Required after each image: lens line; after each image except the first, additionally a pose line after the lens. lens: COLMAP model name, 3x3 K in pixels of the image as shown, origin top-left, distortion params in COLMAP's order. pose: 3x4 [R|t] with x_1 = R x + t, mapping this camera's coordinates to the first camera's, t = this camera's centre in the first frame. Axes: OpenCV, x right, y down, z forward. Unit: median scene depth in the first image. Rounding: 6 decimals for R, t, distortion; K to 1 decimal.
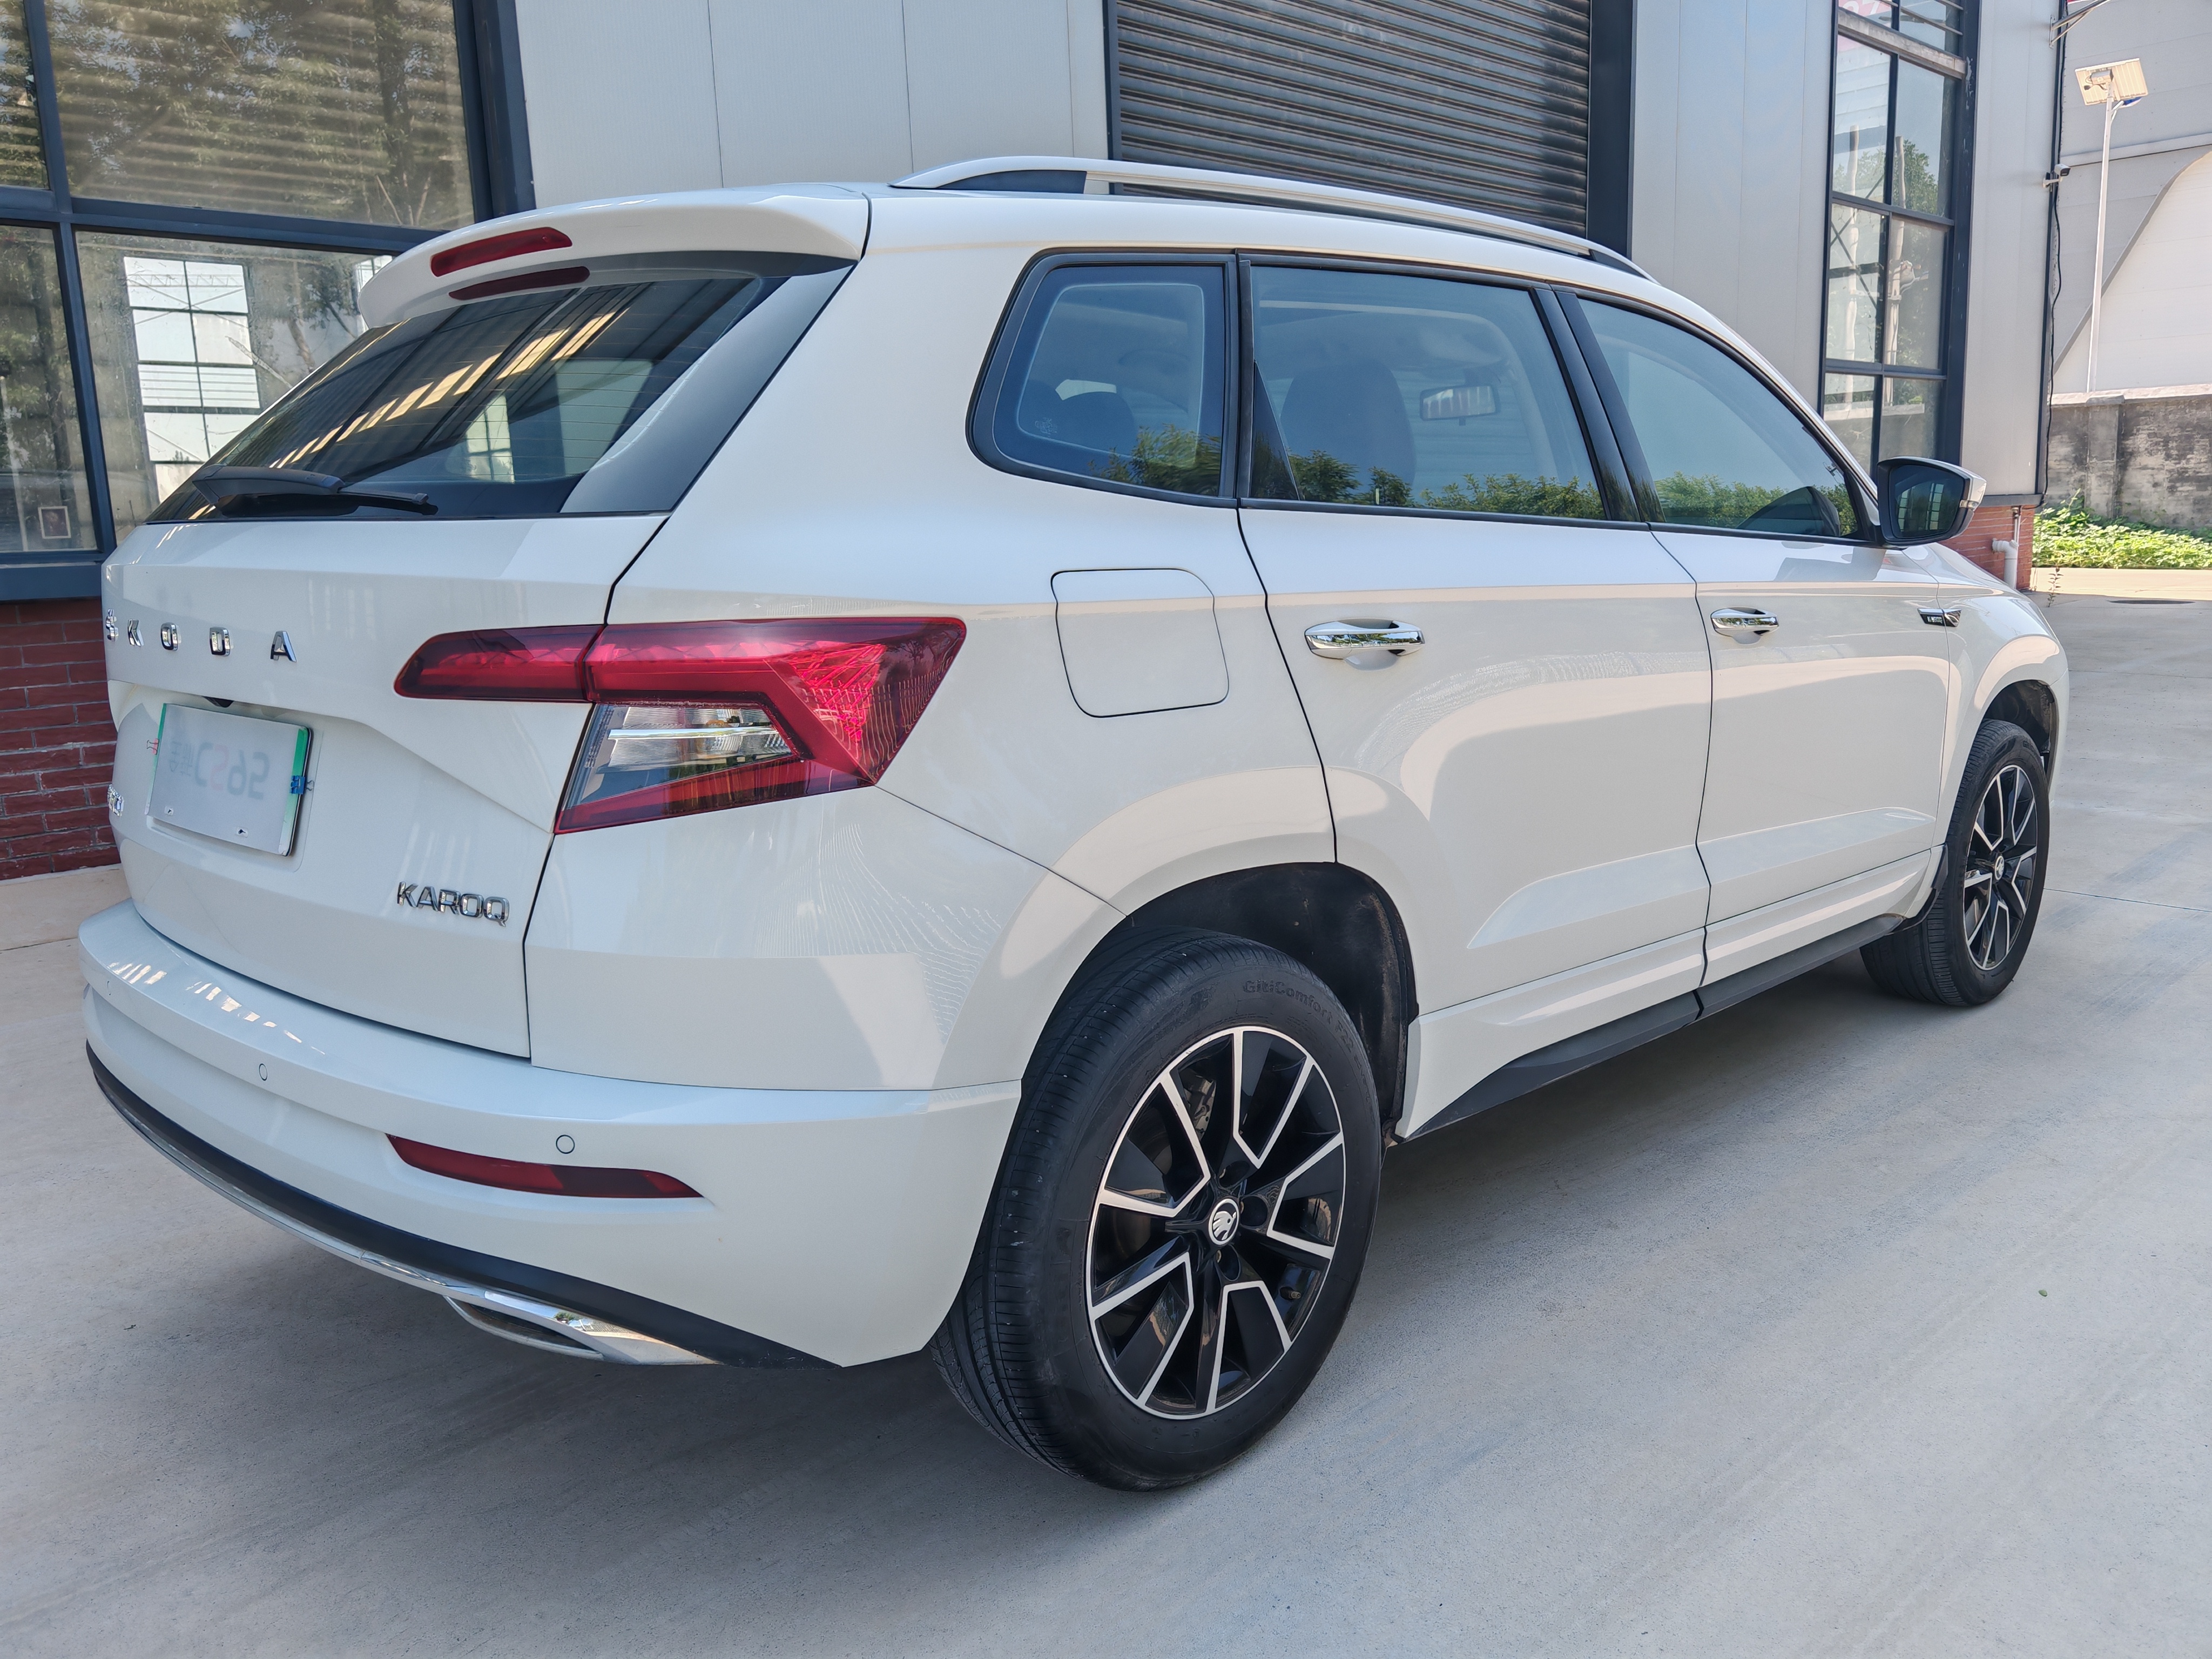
lens RADIAL K [[1730.5, 0, 1104.9], [0, 1730.5, 834.2], [0, 0, 1]] dist [-0.009019, 0.013747]
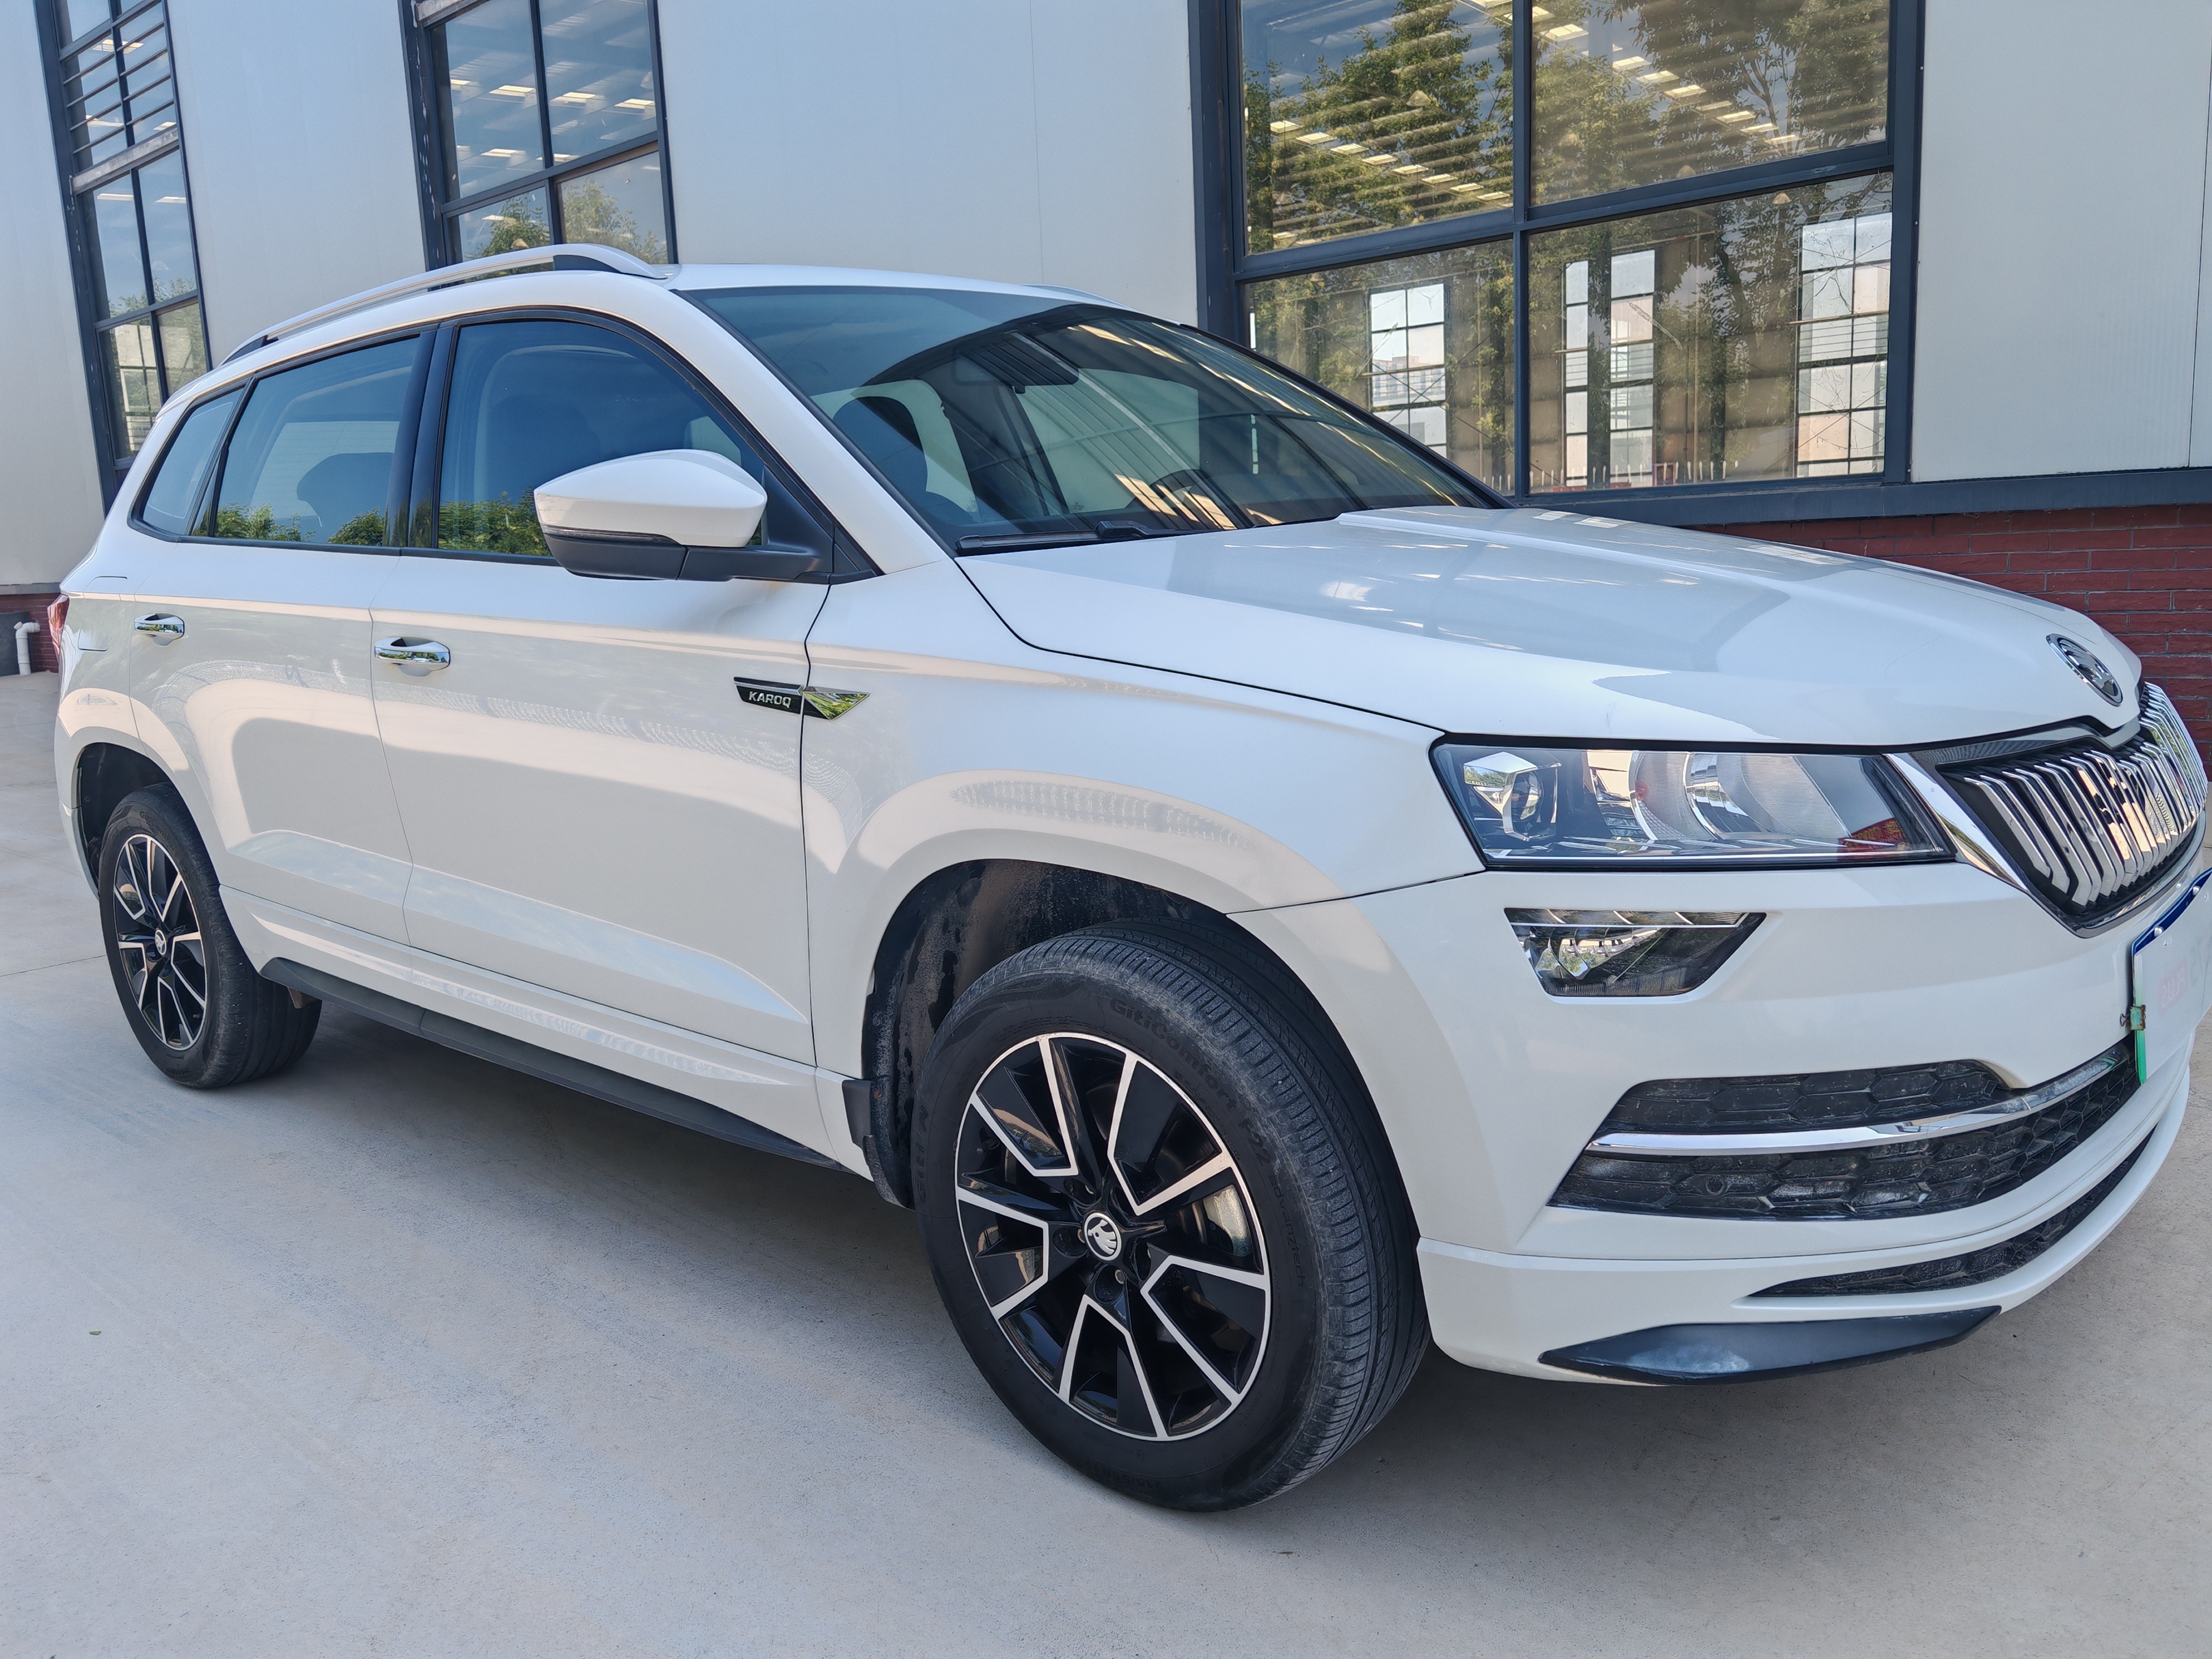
lens RADIAL K [[1730.5, 0, 1107.6], [0, 1730.5, 830.8], [0, 0, 1]] dist [-0.009019, 0.013747]
pose [[0.069244, 0.196816, -0.977992, 1.860405], [-0.132841, 0.973434, 0.186493, -0.352676], [0.988716, 0.117004, 0.093550, 1.786592]]
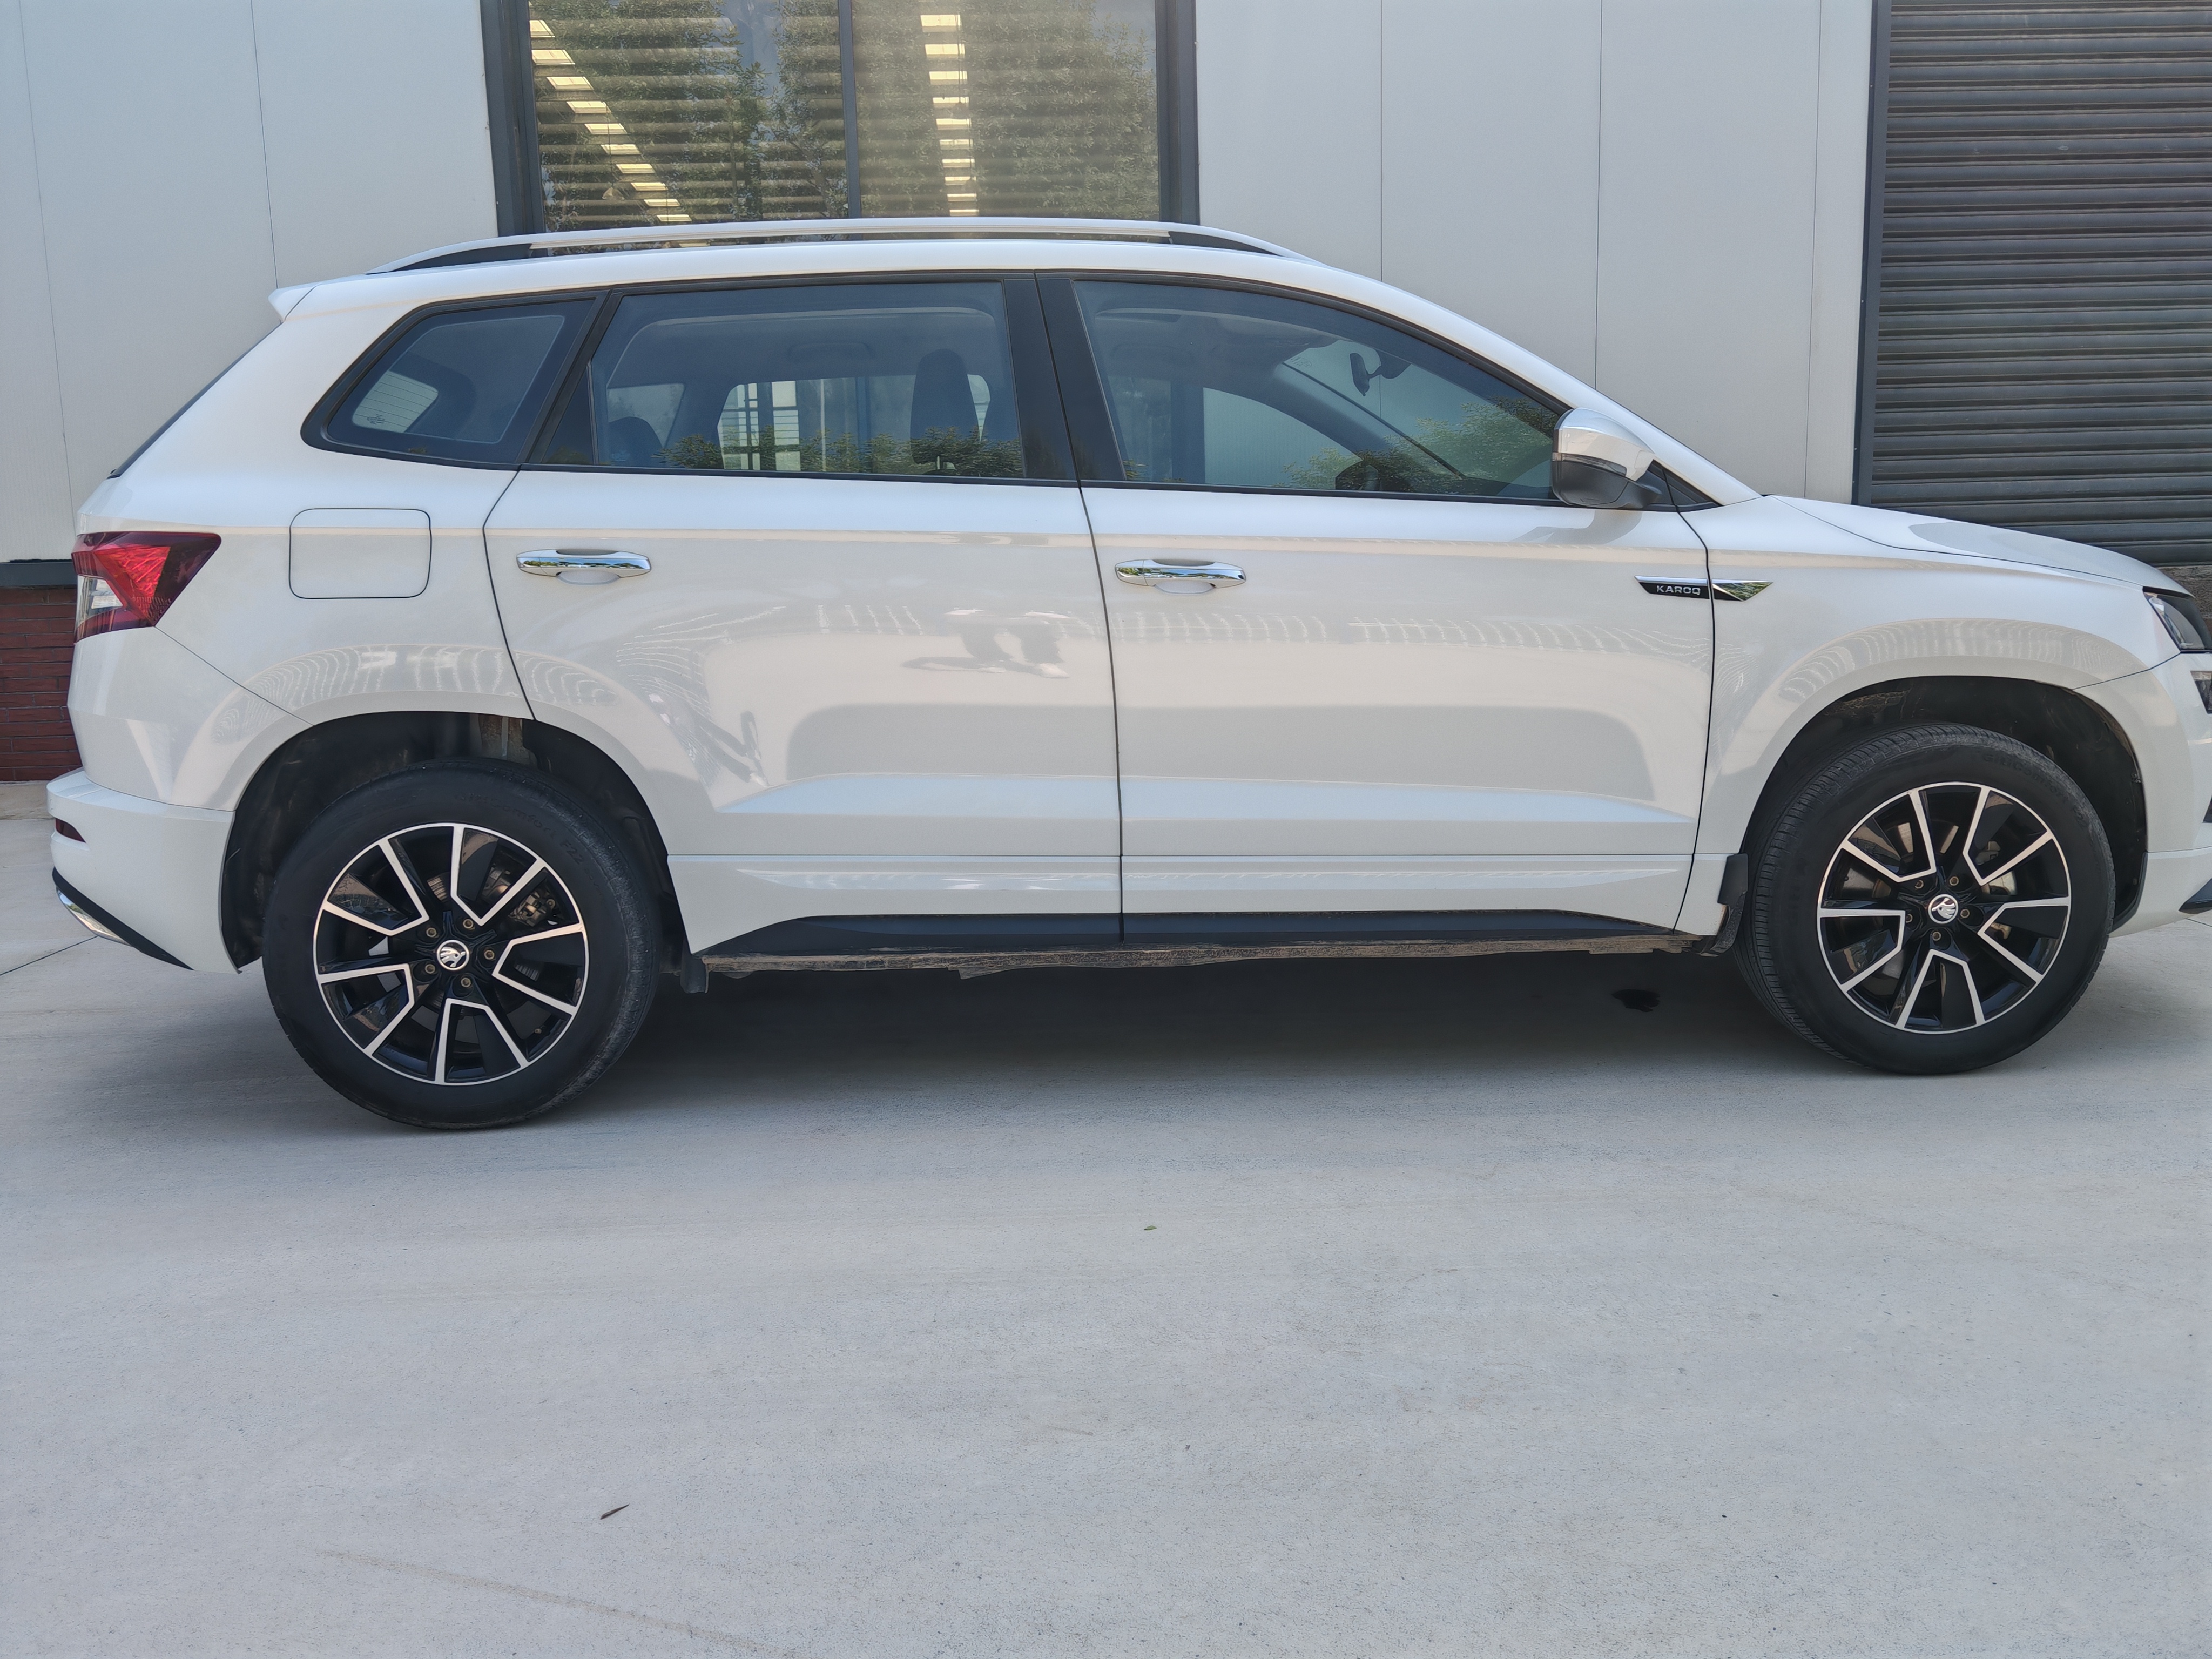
lens RADIAL K [[1730.5, 0, 1117.4], [0, 1730.5, 826.1], [0, 0, 1]] dist [-0.009019, 0.013747]
pose [[0.744534, 0.111351, -0.658233, 1.440837], [-0.118263, 0.992396, 0.034112, -0.001843], [0.657026, 0.052448, 0.752041, 0.260163]]
